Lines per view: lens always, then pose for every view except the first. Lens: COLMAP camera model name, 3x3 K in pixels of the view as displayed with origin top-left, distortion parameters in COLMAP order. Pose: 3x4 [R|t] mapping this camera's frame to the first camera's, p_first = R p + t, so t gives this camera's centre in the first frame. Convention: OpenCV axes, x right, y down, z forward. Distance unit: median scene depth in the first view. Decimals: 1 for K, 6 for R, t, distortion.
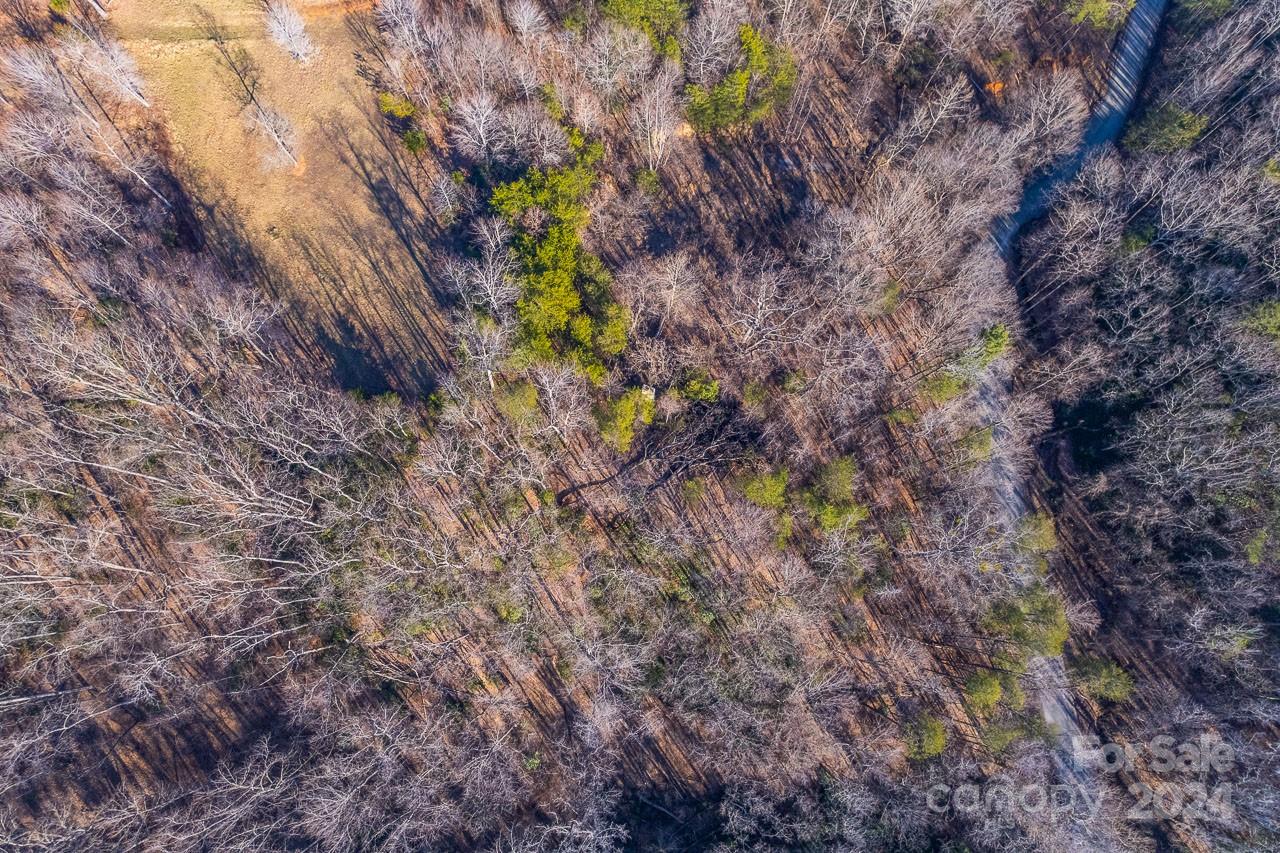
lens RADIAL K [[831.7, 0, 643.0], [0, 831.7, 430.4], [0, 0, 1]] dist [-0.063349, 0.035401]
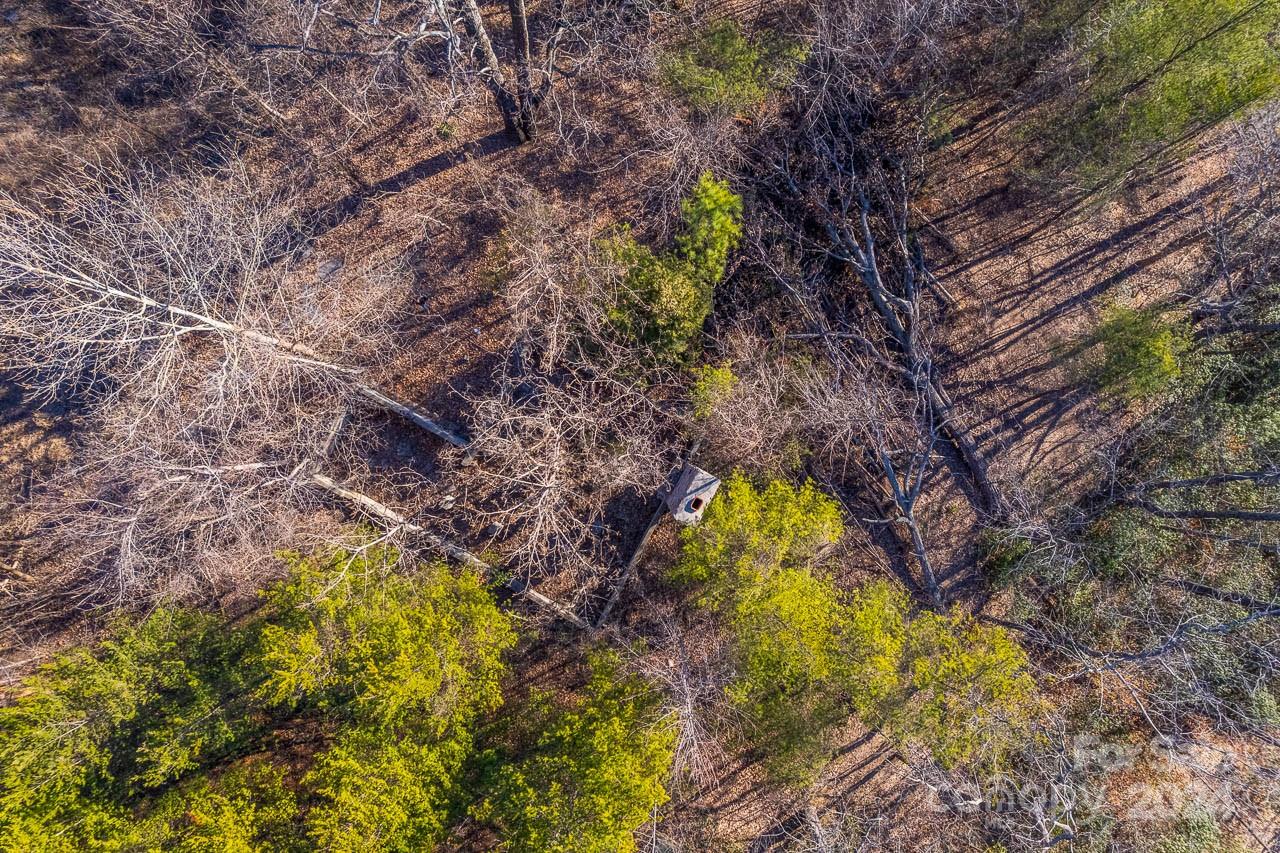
lens RADIAL K [[831.7, 0, 643.0], [0, 831.7, 430.4], [0, 0, 1]] dist [-0.063349, 0.035401]
pose [[0.107248, -0.994229, -0.002454, 0.022426], [0.972664, 0.104410, 0.207422, -0.105721], [-0.205969, -0.024632, 0.978249, 0.752908]]
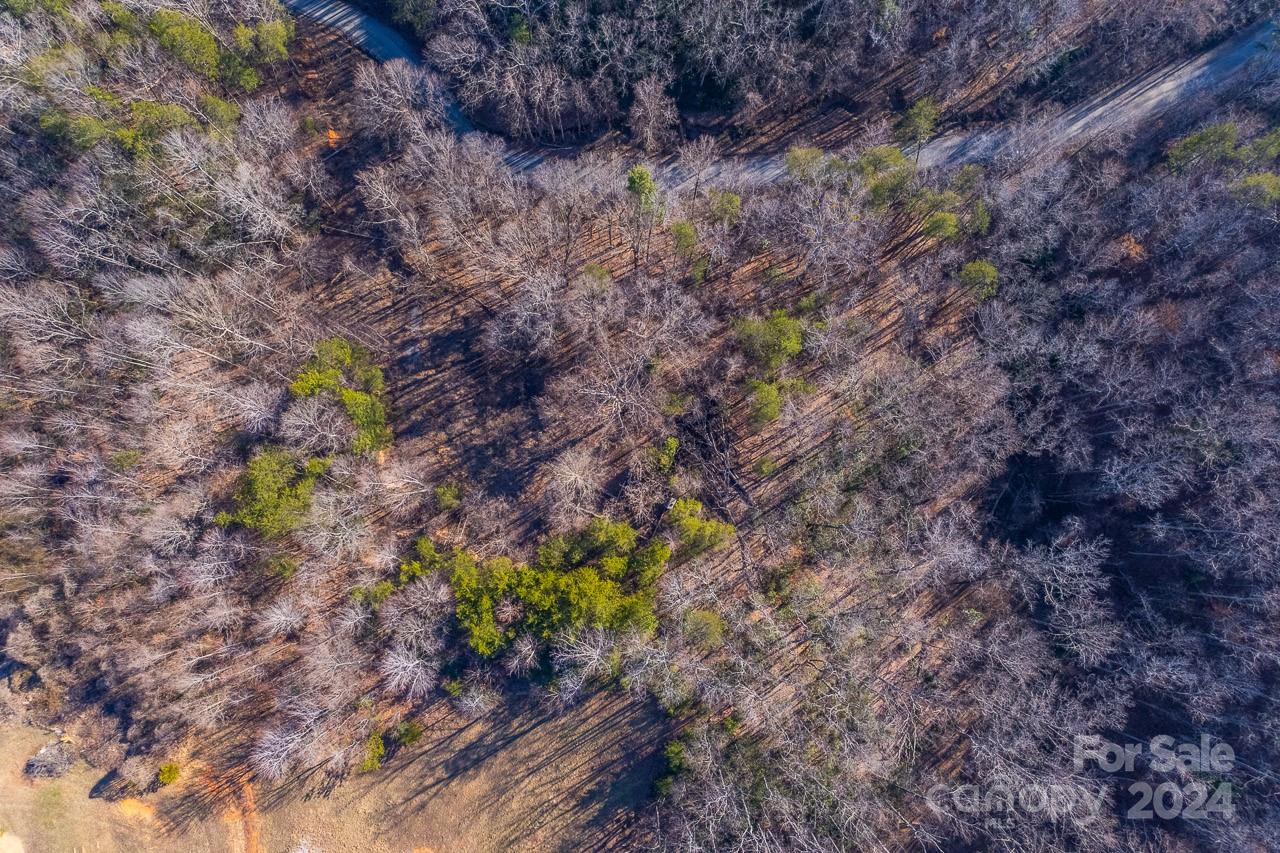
lens RADIAL K [[831.7, 0, 643.0], [0, 831.7, 430.4], [0, 0, 1]] dist [-0.063349, 0.035401]
pose [[0.036283, -0.996257, 0.078456, 0.014518], [0.977820, 0.051597, 0.202990, -0.292012], [-0.206278, 0.069350, 0.976033, -0.033913]]
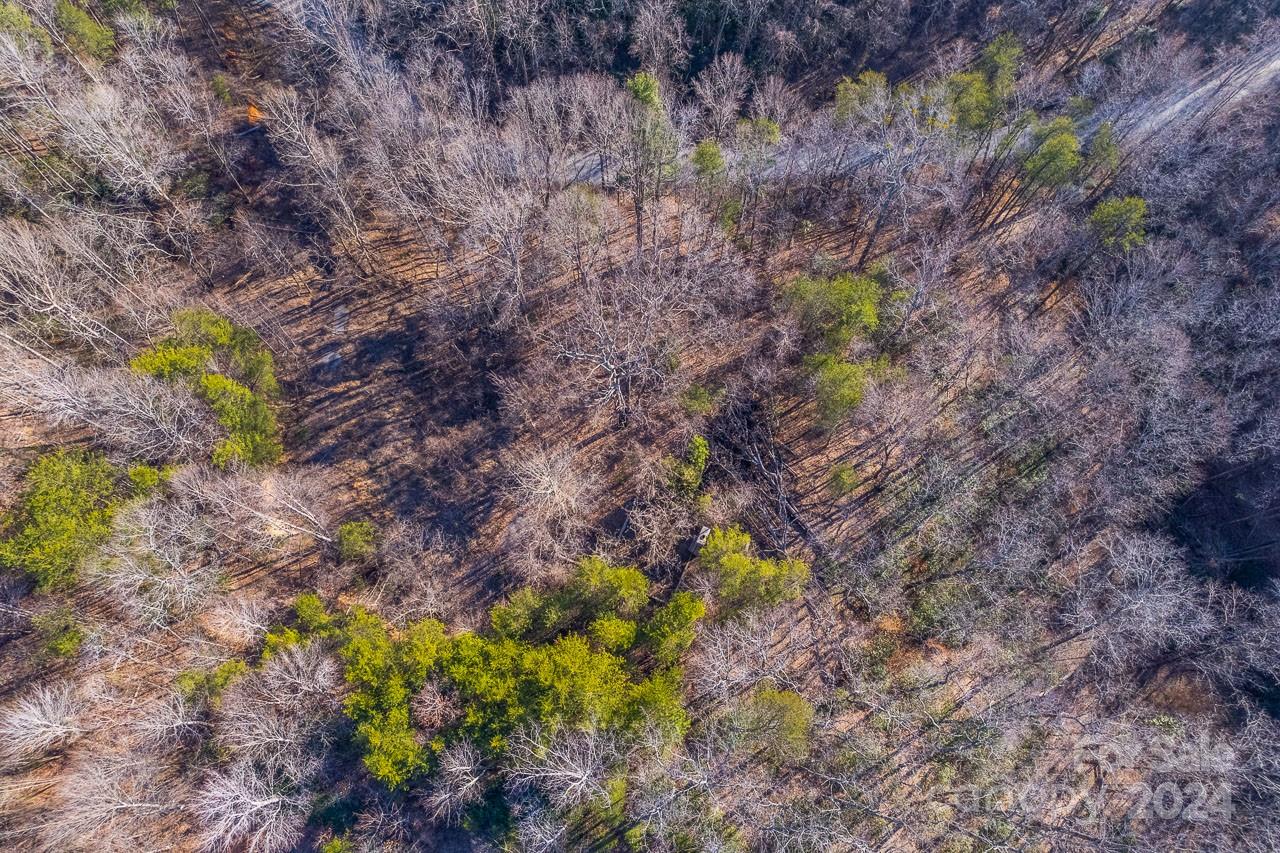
lens RADIAL K [[831.7, 0, 643.0], [0, 831.7, 430.4], [0, 0, 1]] dist [-0.063349, 0.035401]
pose [[0.020450, -0.954742, 0.296732, -0.107834], [0.977910, 0.080855, 0.192758, -0.224245], [-0.208026, 0.286235, 0.935305, 0.337278]]
